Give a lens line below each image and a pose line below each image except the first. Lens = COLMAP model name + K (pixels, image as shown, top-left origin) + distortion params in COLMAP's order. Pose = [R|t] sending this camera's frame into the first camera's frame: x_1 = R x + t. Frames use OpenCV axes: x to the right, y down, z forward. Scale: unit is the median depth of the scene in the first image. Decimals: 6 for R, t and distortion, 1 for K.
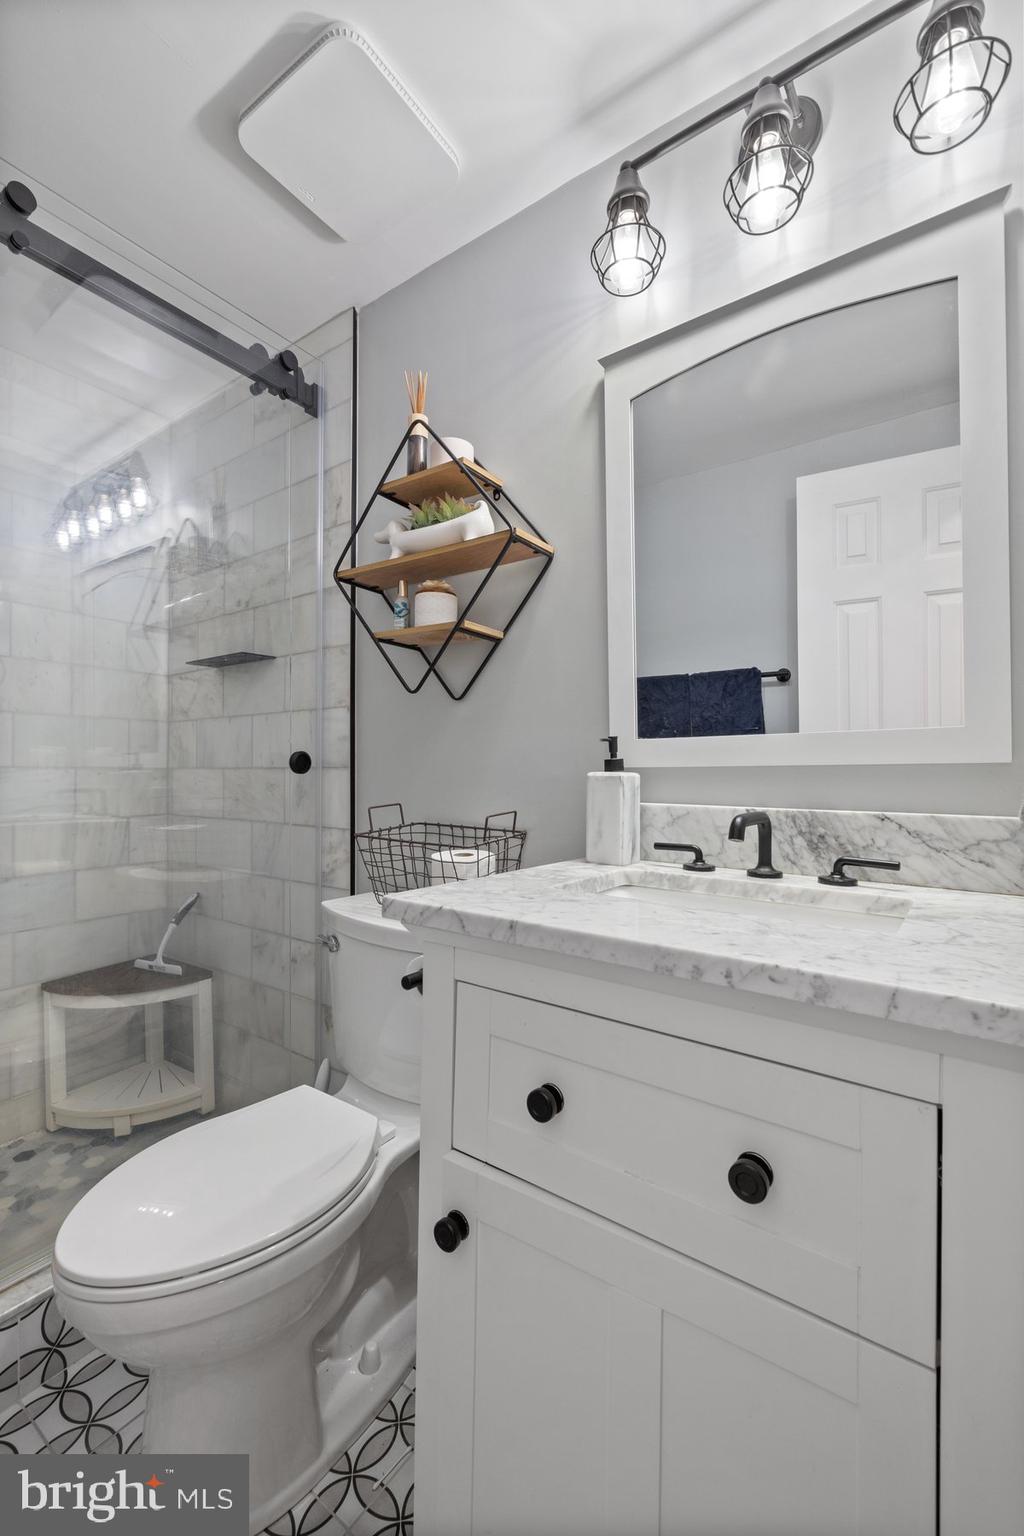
lens RADIAL K [[638.5, 0, 288.4], [0, 638.5, 951.9], [0, 0, 1]] dist [-0.002247, -0.000523]
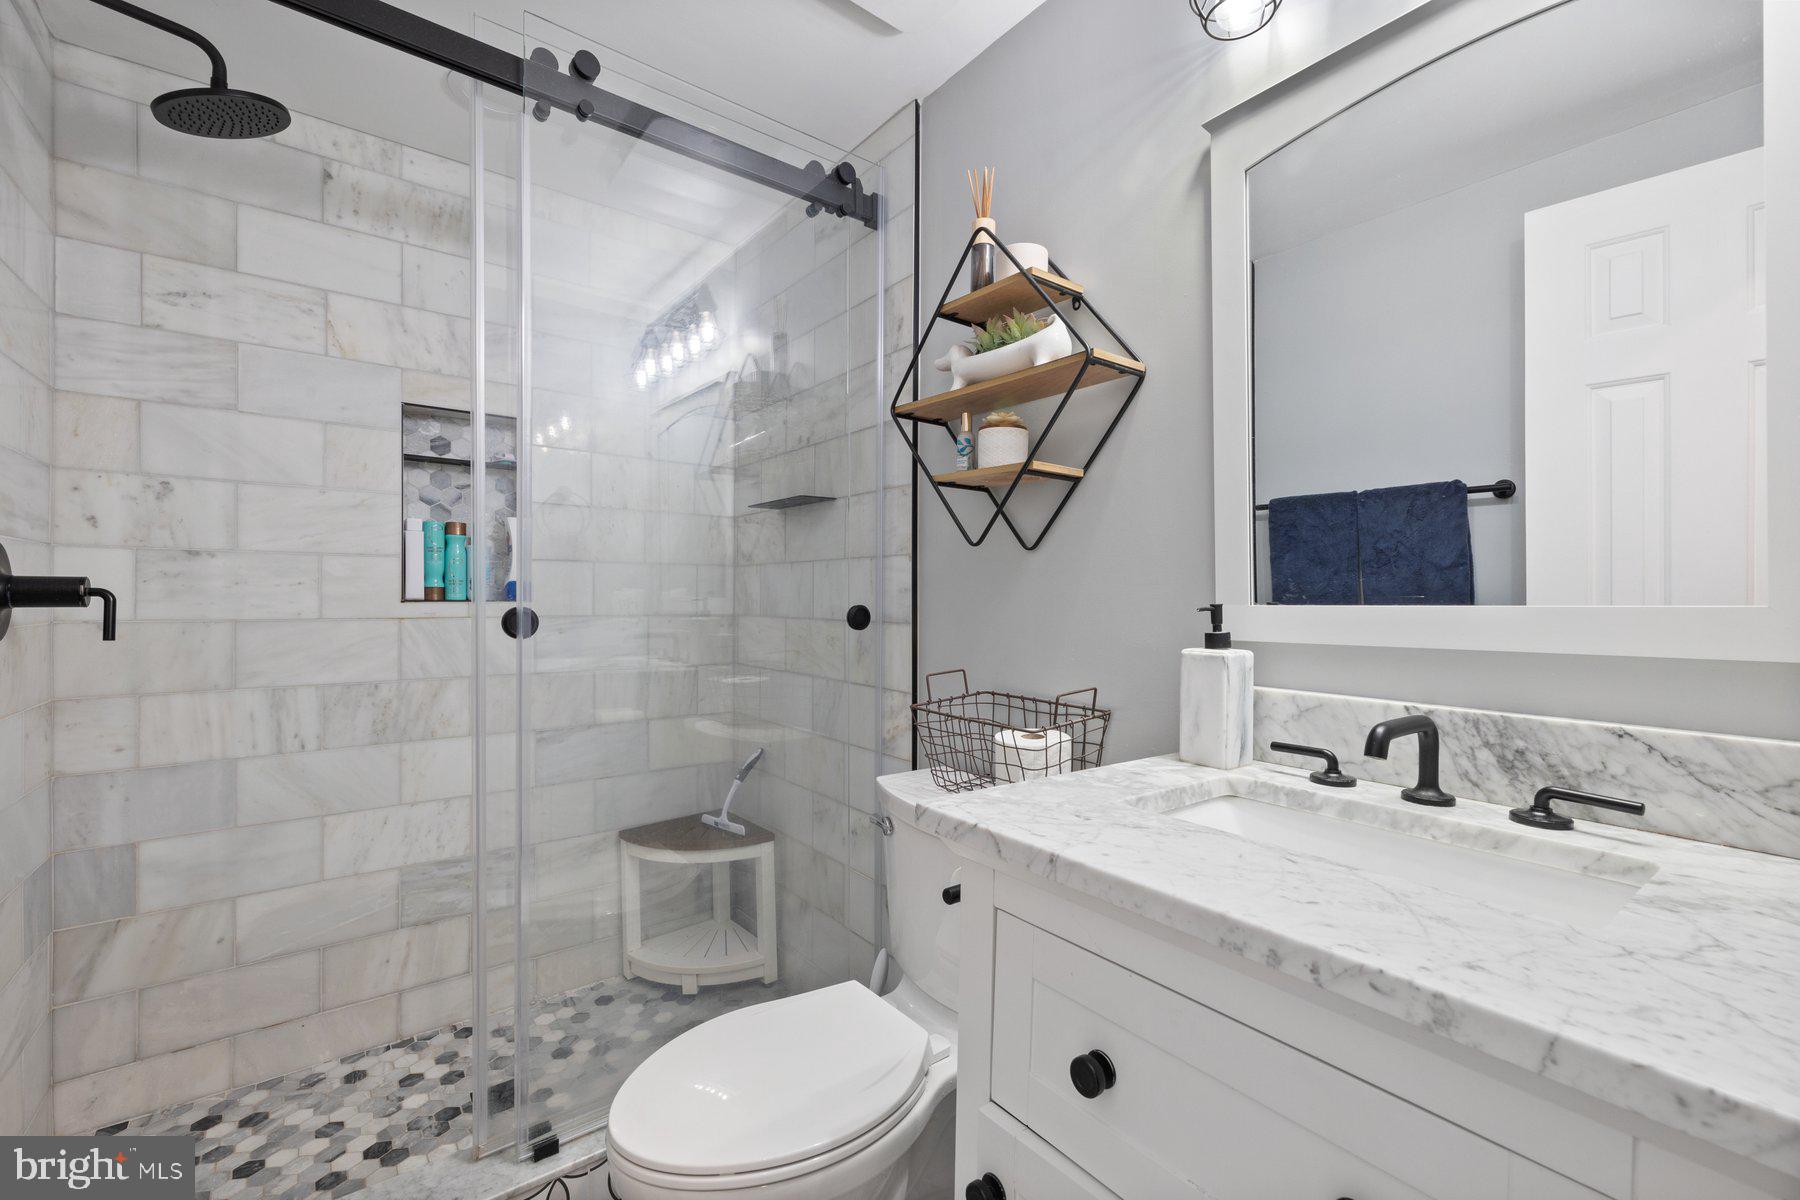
lens RADIAL K [[748.2, 0, 849.4], [0, 748.2, 595.6], [0, 0, 1]] dist [-0.002247, -0.000523]
pose [[0.957403, -0.007779, -0.288650, 0.320383], [0.009896, 0.999934, 0.005876, -0.339064], [0.288585, -0.008482, 0.957417, -0.031652]]
